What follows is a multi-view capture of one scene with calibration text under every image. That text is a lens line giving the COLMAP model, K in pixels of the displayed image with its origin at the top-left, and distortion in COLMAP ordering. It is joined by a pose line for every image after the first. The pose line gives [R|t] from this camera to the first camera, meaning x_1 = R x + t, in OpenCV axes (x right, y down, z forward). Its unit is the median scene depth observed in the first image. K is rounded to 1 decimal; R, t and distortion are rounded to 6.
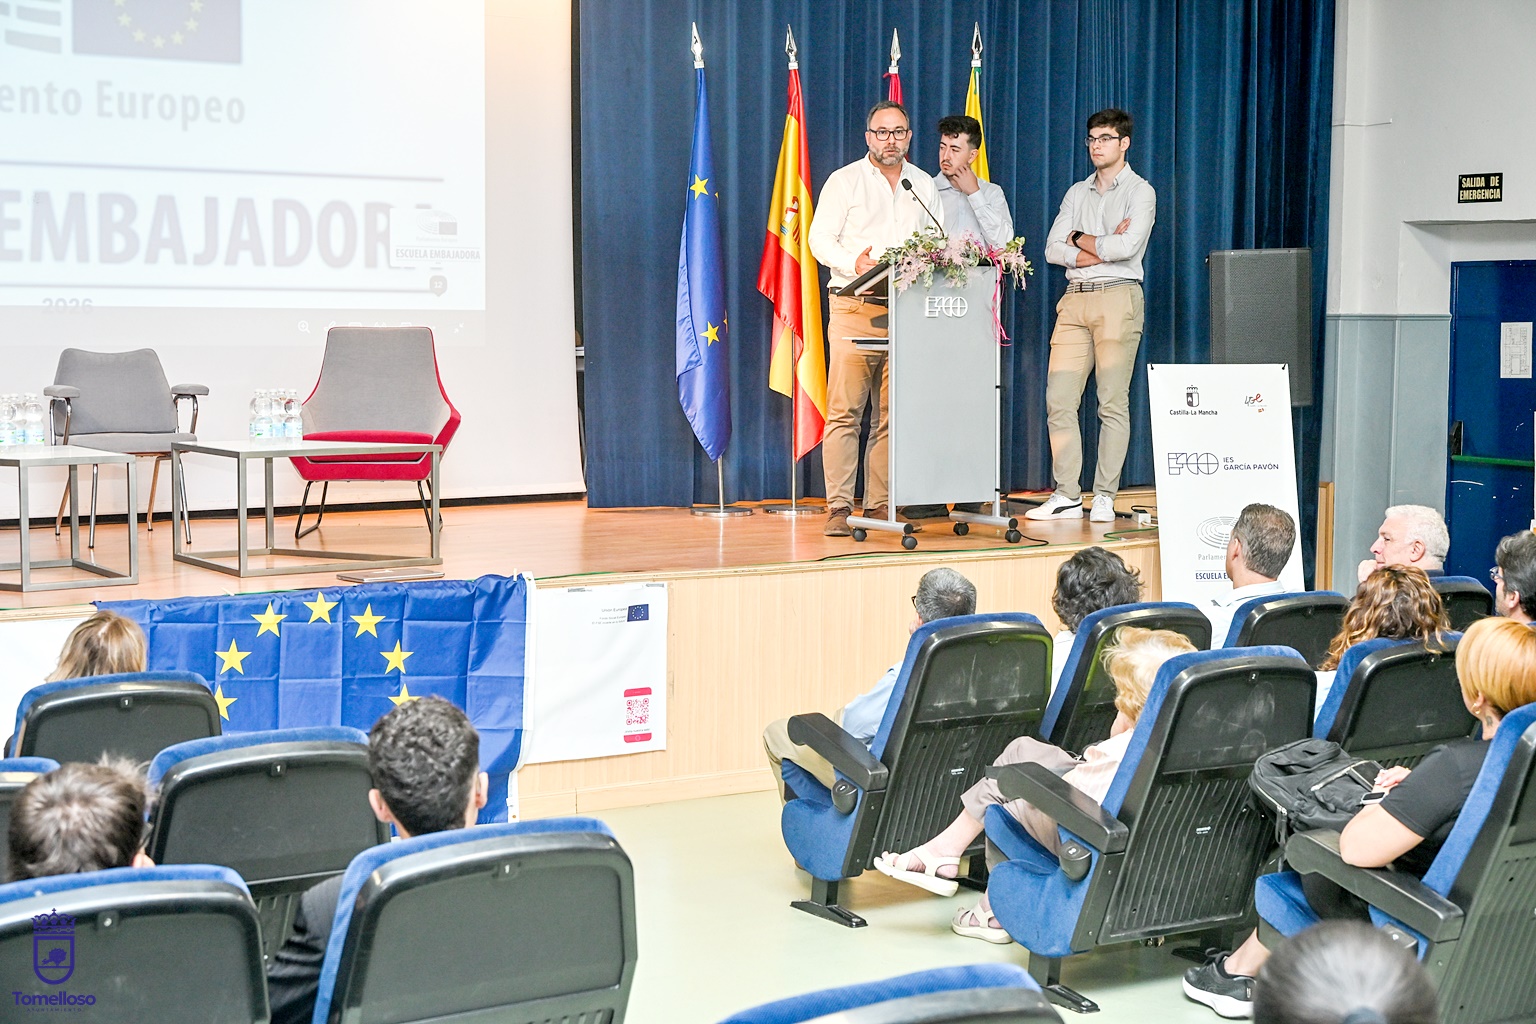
lens RADIAL K [[2439.2, 0, 767.8], [0, 2439.2, 488.9], [0, 0, 1]] dist [0.013487, 0.030992]
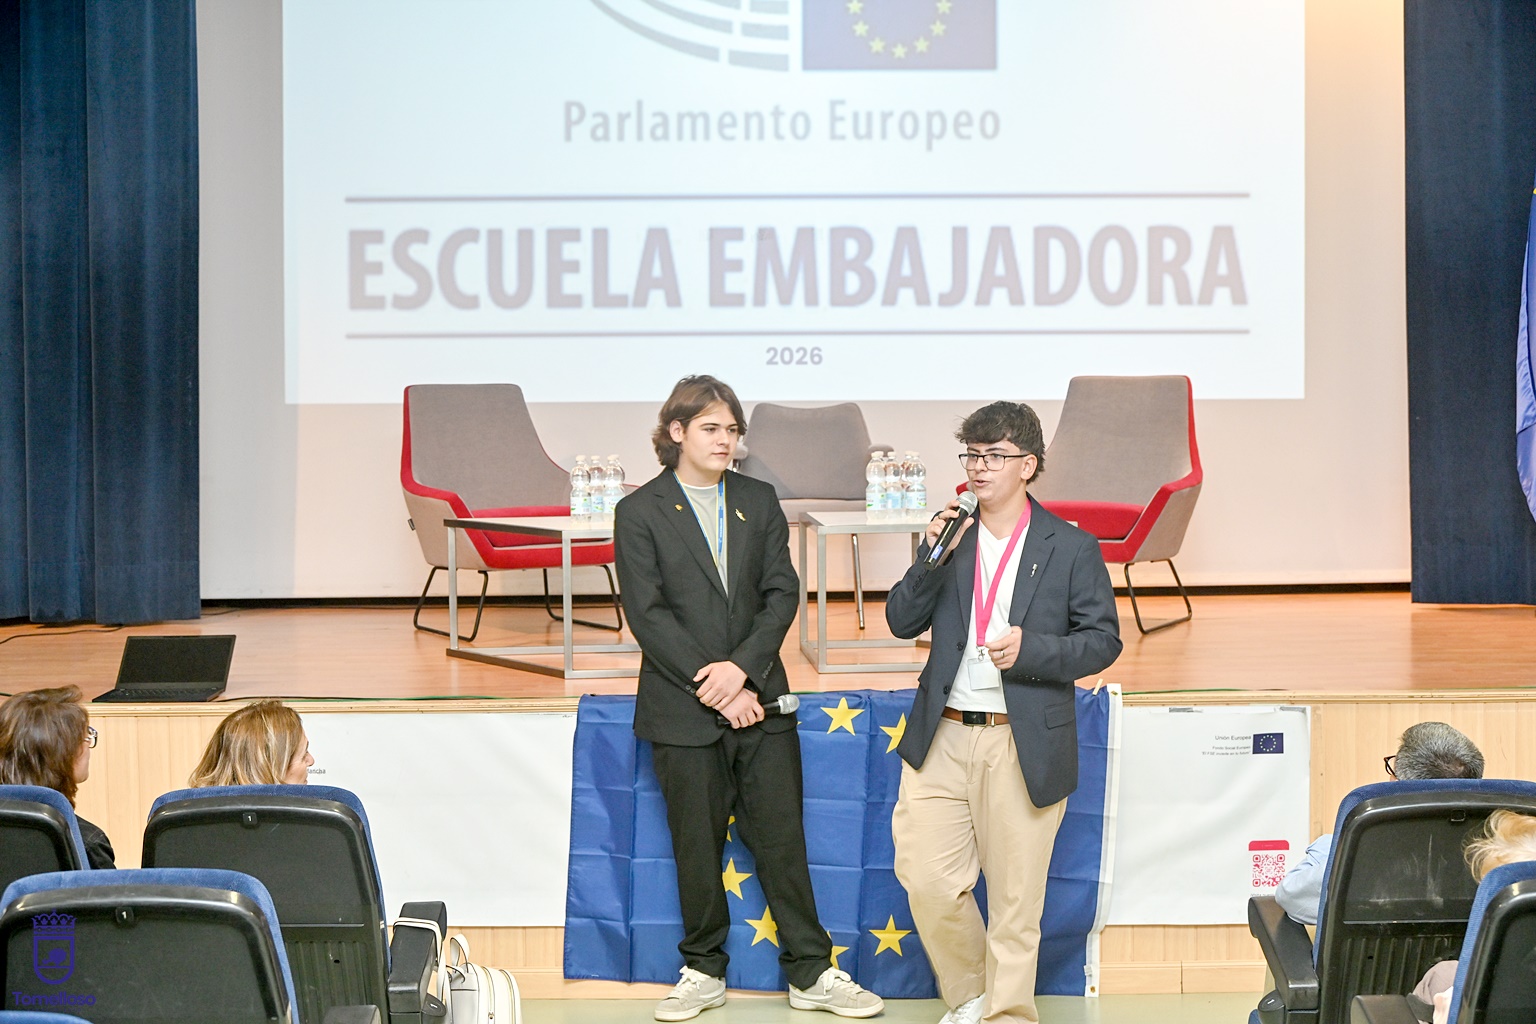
lens RADIAL K [[2748.5, 0, 768.0], [0, 2748.5, 512.0], [0, 0, 1]] dist [-0.025037, -0.083574]
pose [[0.857239, 0.017147, -0.514634, 0.217581], [-0.025024, 0.999652, -0.008375, -0.009626], [0.514311, 0.020058, 0.857369, 0.141855]]
